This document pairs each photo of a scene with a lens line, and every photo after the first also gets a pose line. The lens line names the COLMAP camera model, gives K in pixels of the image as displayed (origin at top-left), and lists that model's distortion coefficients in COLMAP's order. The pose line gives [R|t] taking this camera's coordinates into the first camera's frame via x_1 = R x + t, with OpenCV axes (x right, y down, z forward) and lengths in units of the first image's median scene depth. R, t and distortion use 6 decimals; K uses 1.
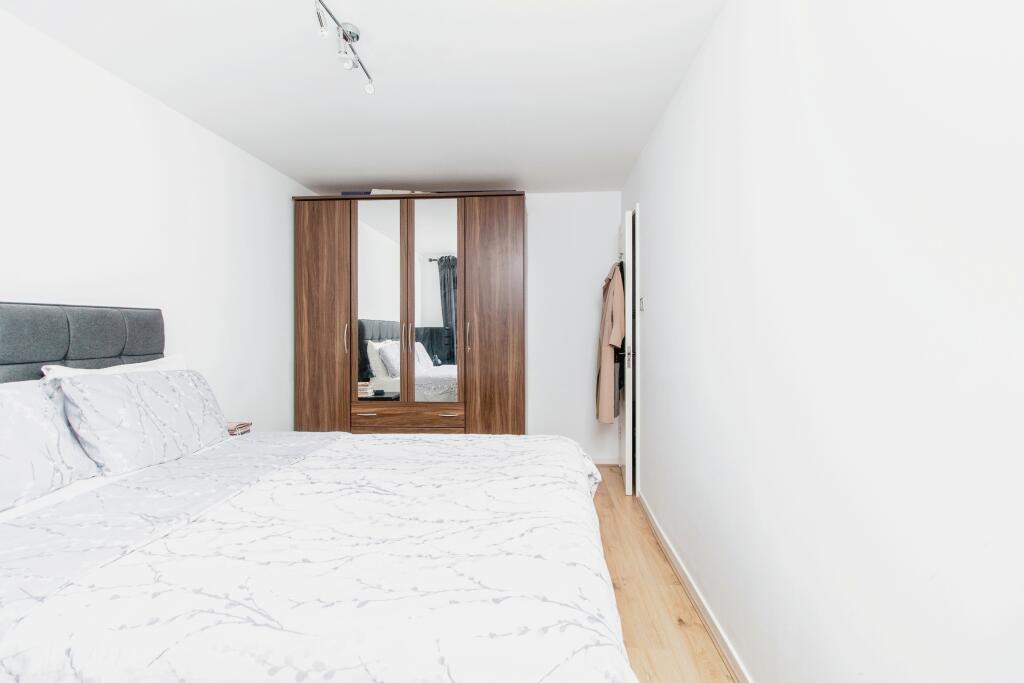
lens RADIAL K [[489.4, 0, 511.8], [0, 489.4, 336.2], [0, 0, 1]] dist [0.001755, 0.000314]
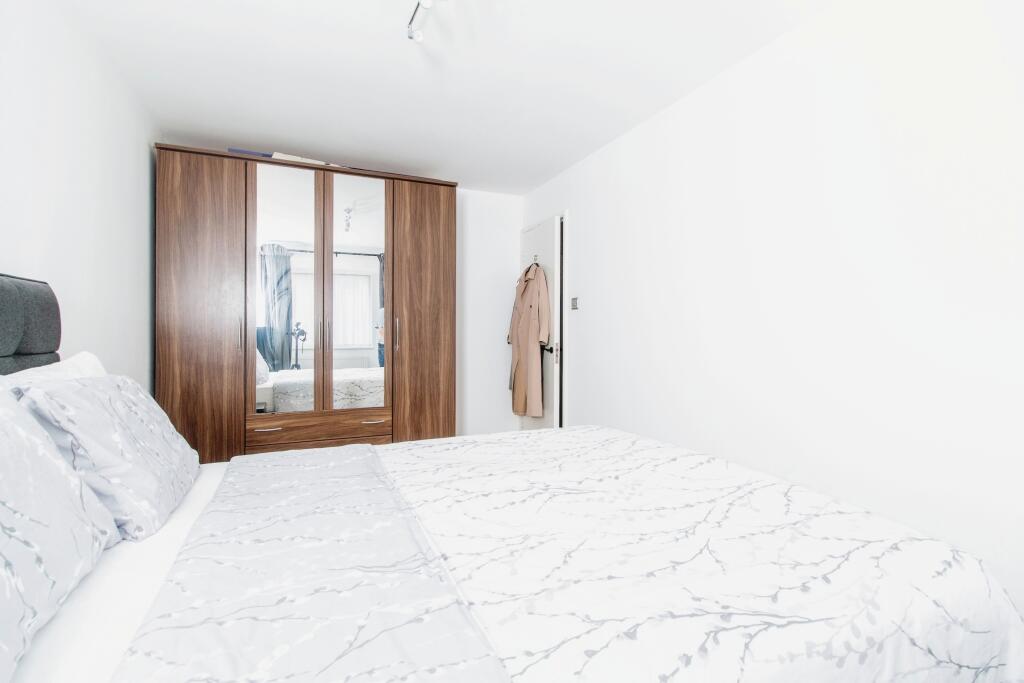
lens RADIAL K [[485.9, 0, 512.0], [0, 485.9, 341.5], [0, 0, 1]] dist [0.000387, -0.000046]
pose [[0.883972, -0.003127, 0.467529, -0.322737], [0.003205, 0.999995, 0.000628, 0.015671], [-0.467529, 0.000943, 0.883977, 0.104461]]
